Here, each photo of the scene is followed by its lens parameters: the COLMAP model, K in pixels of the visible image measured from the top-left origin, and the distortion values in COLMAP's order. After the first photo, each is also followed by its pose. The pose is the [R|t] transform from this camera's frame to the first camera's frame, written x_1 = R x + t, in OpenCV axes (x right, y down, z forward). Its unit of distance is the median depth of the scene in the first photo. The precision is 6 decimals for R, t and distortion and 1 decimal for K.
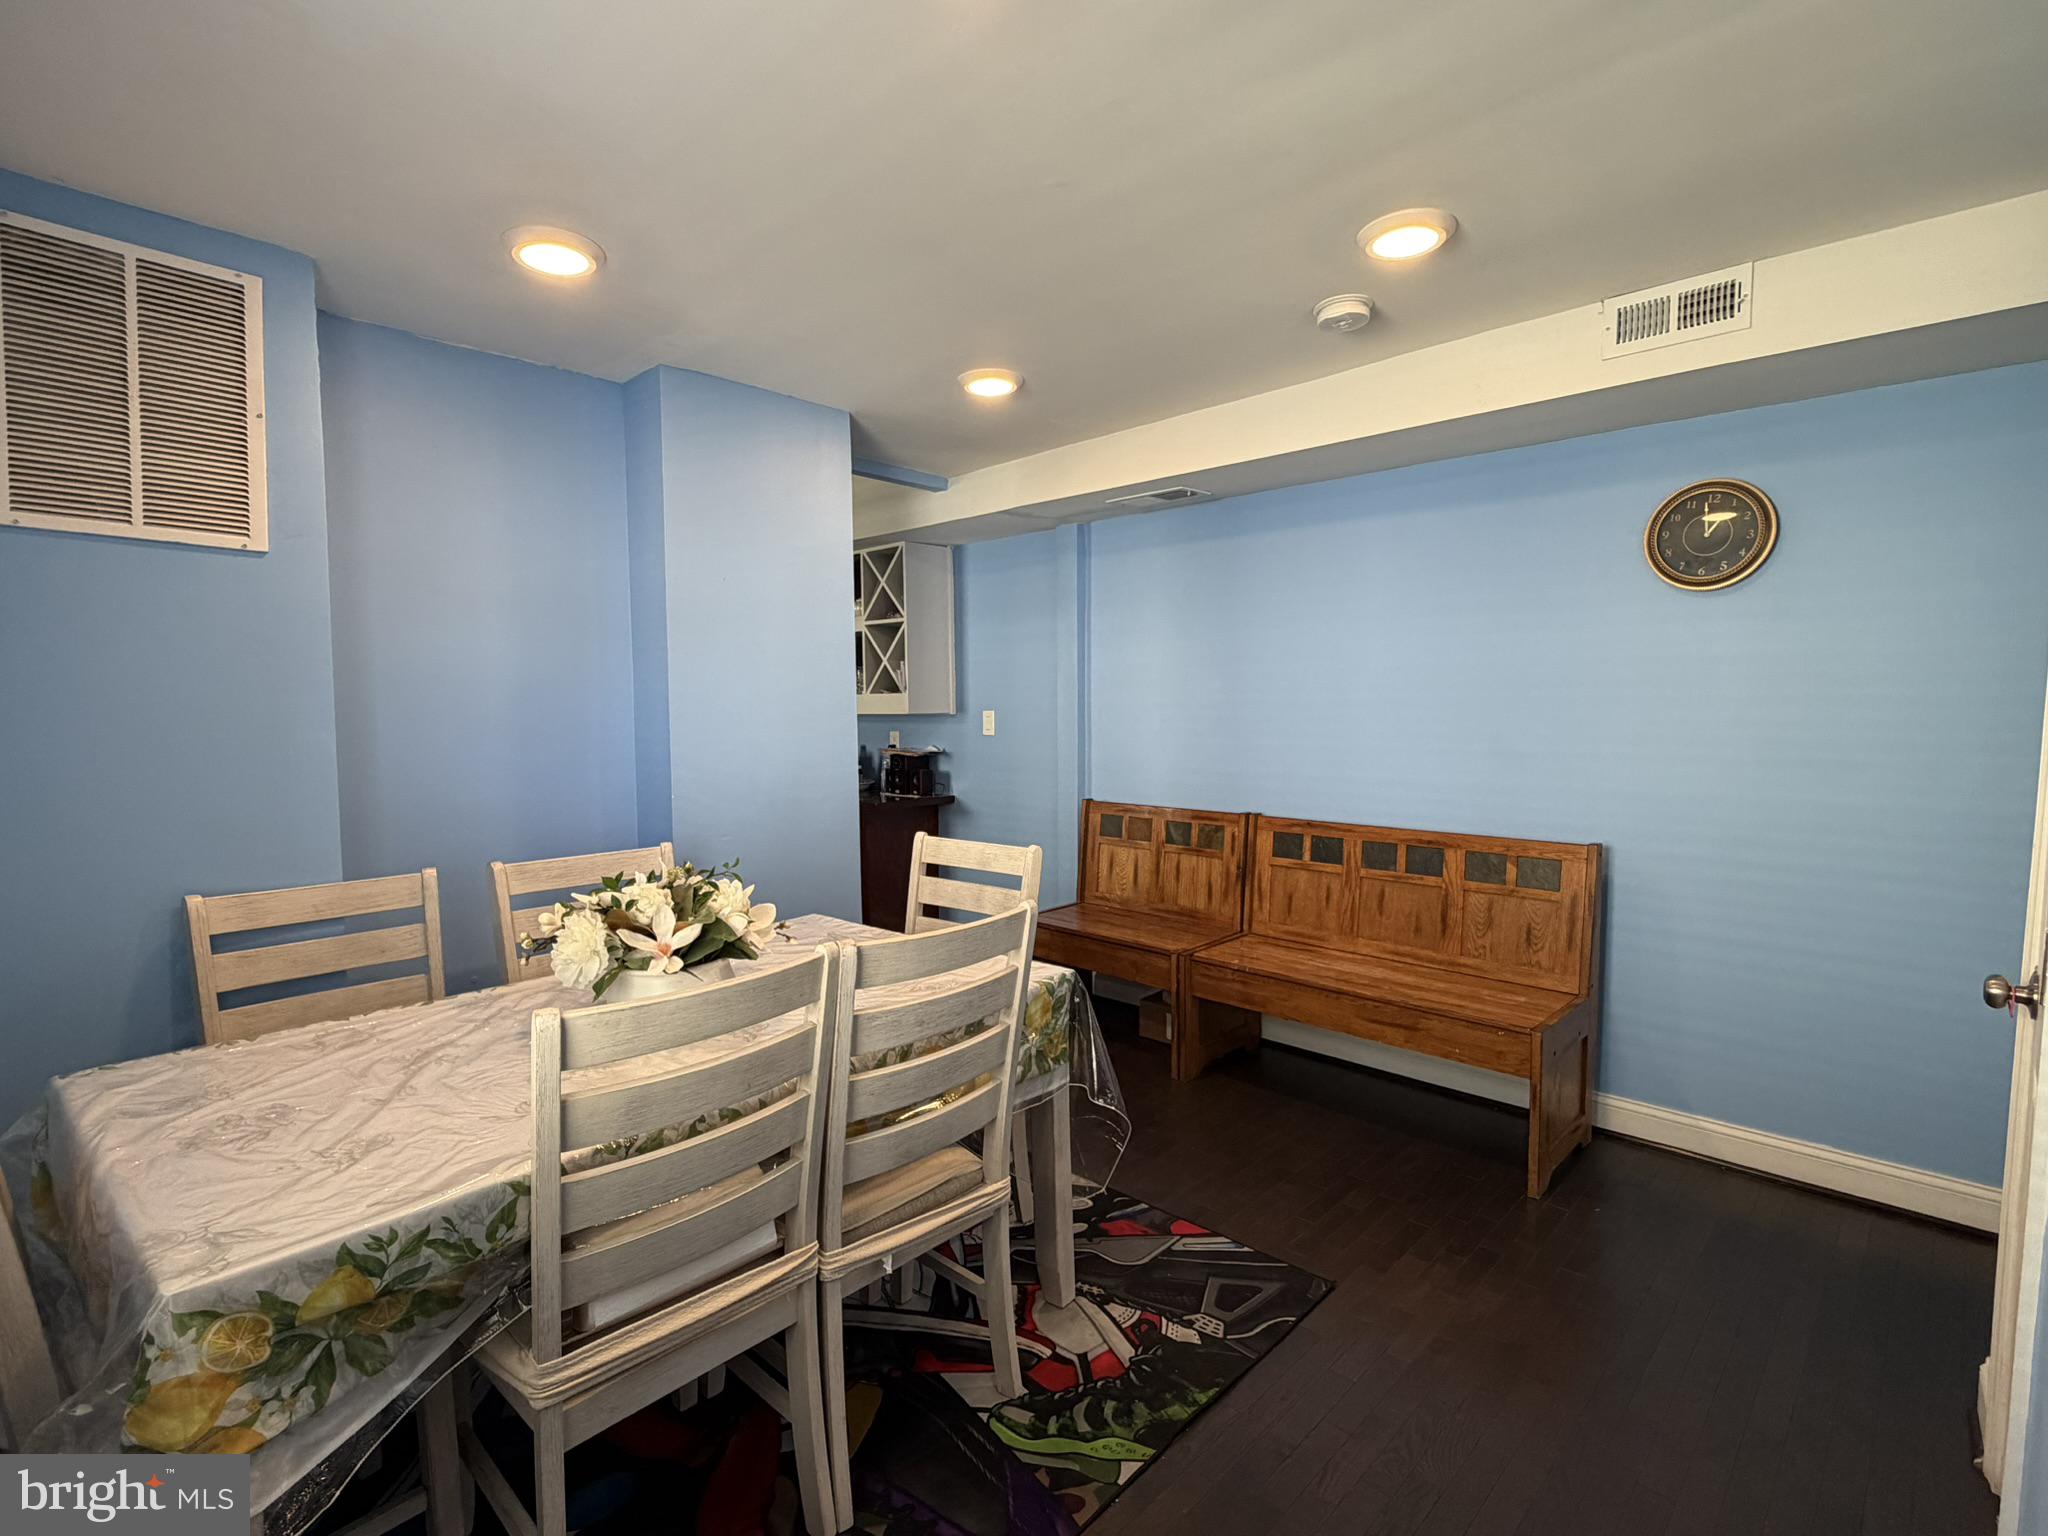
lens RADIAL K [[967.1, 0, 1016.6], [0, 967.1, 769.0], [0, 0, 1]] dist [-0.003610, -0.000340]
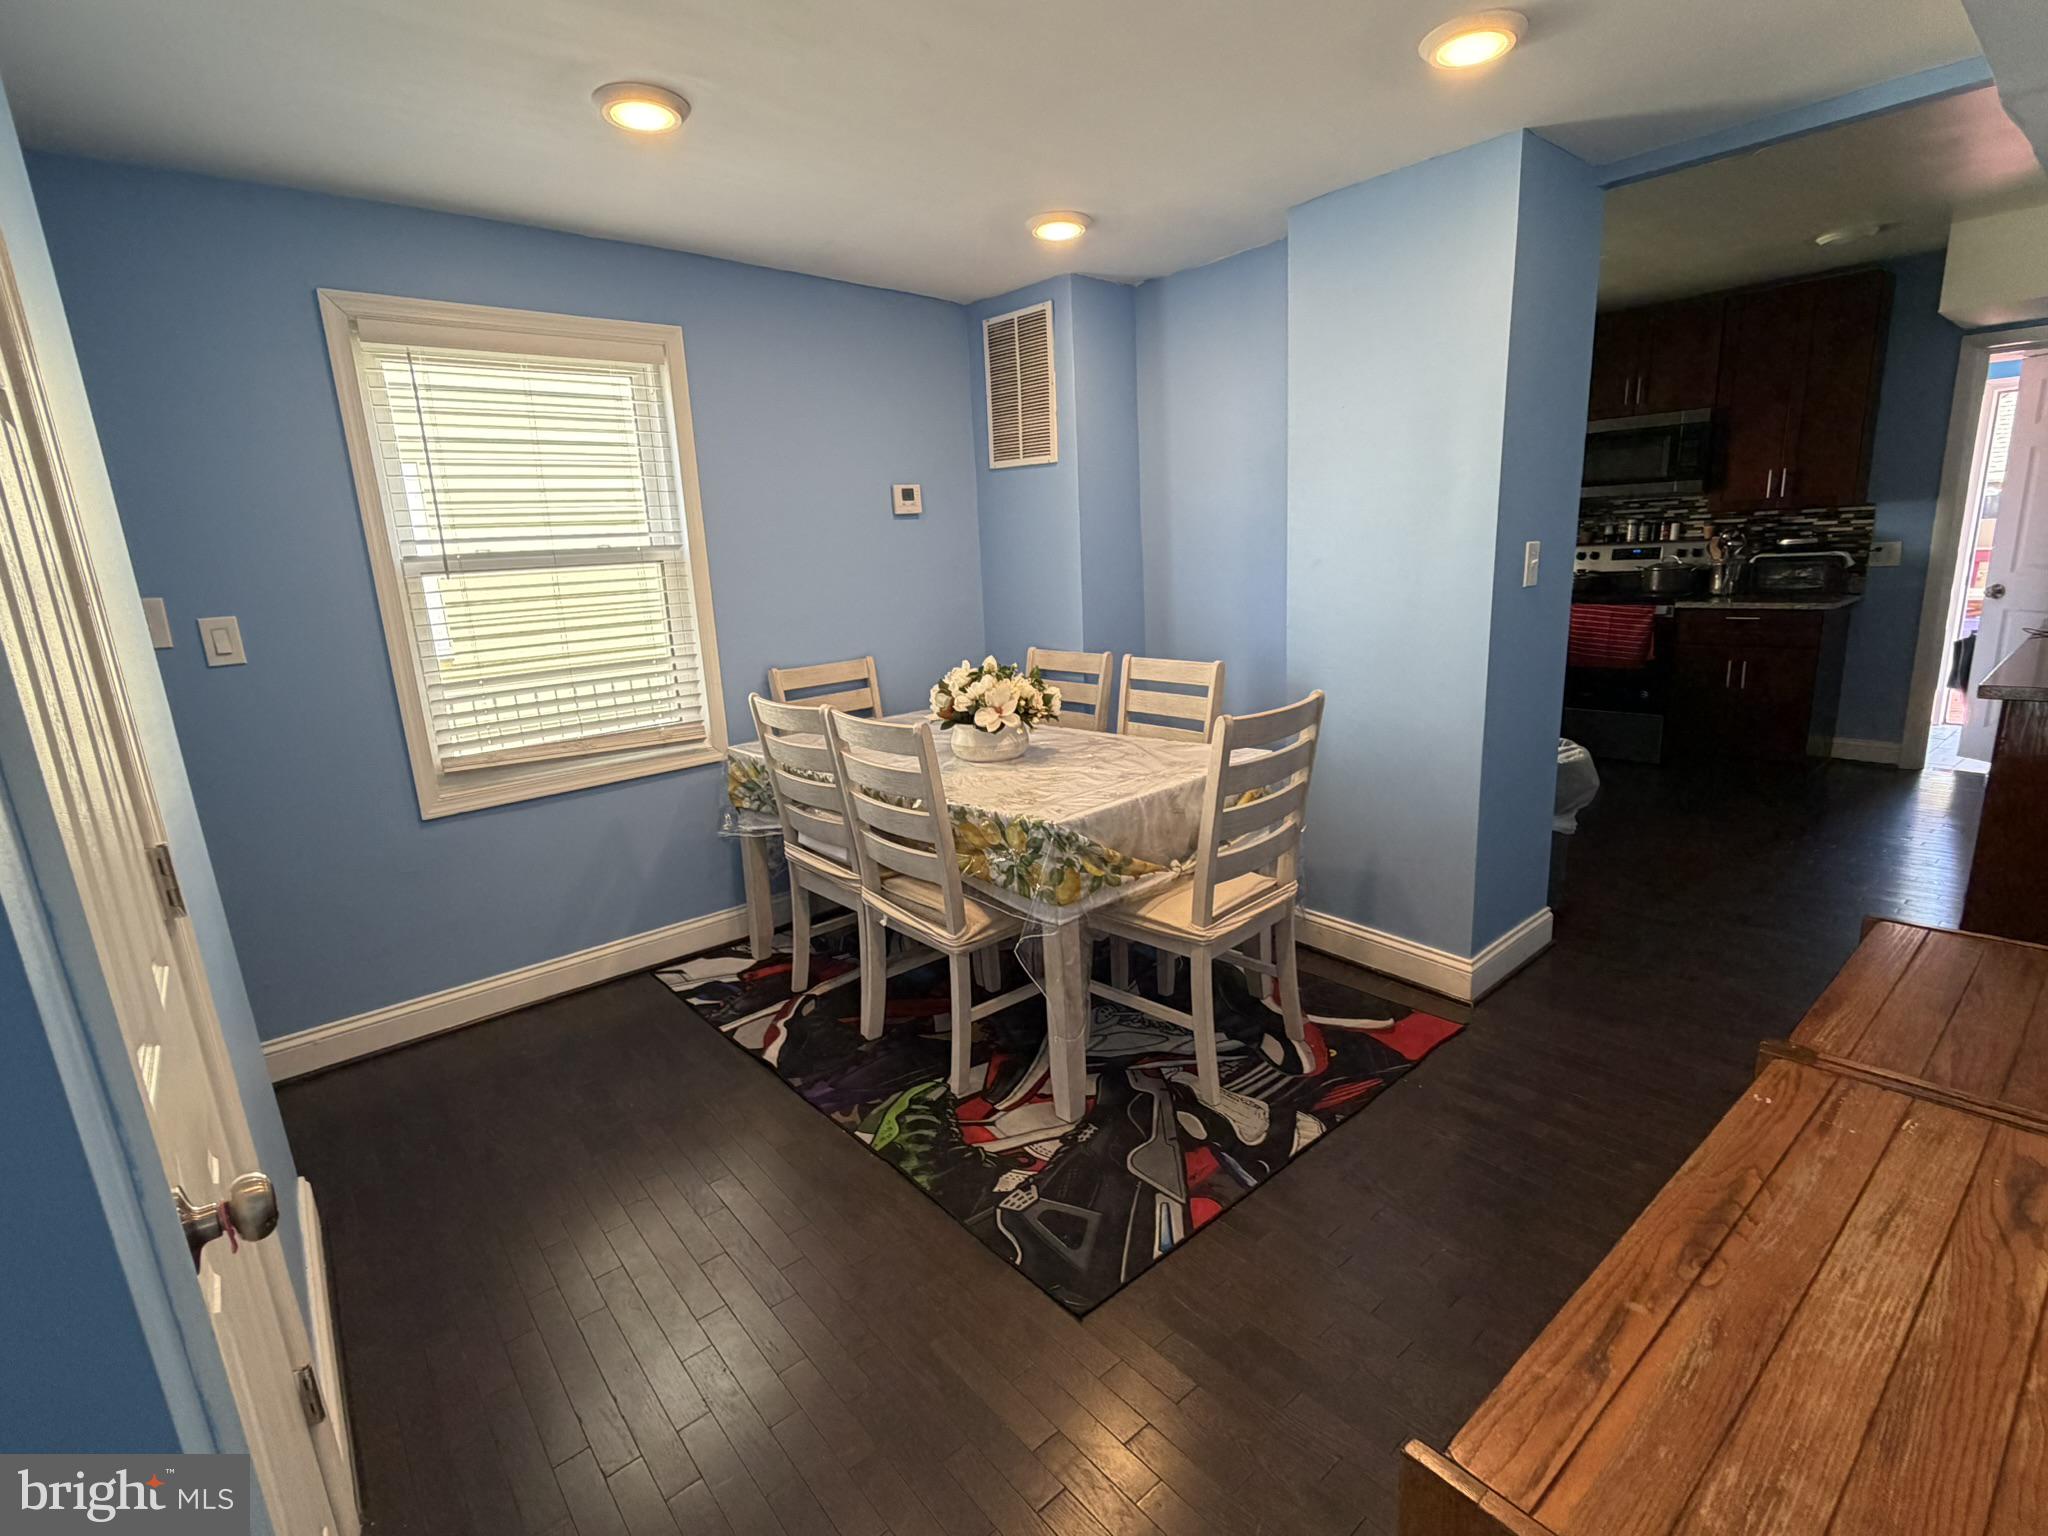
lens RADIAL K [[967.1, 0, 1017.4], [0, 967.1, 773.4], [0, 0, 1]] dist [-0.003610, -0.000340]
pose [[-0.100881, 0.235883, -0.966531, 1.113797], [-0.018904, 0.970857, 0.238912, -0.092113], [0.994719, 0.042373, -0.093482, 1.131212]]
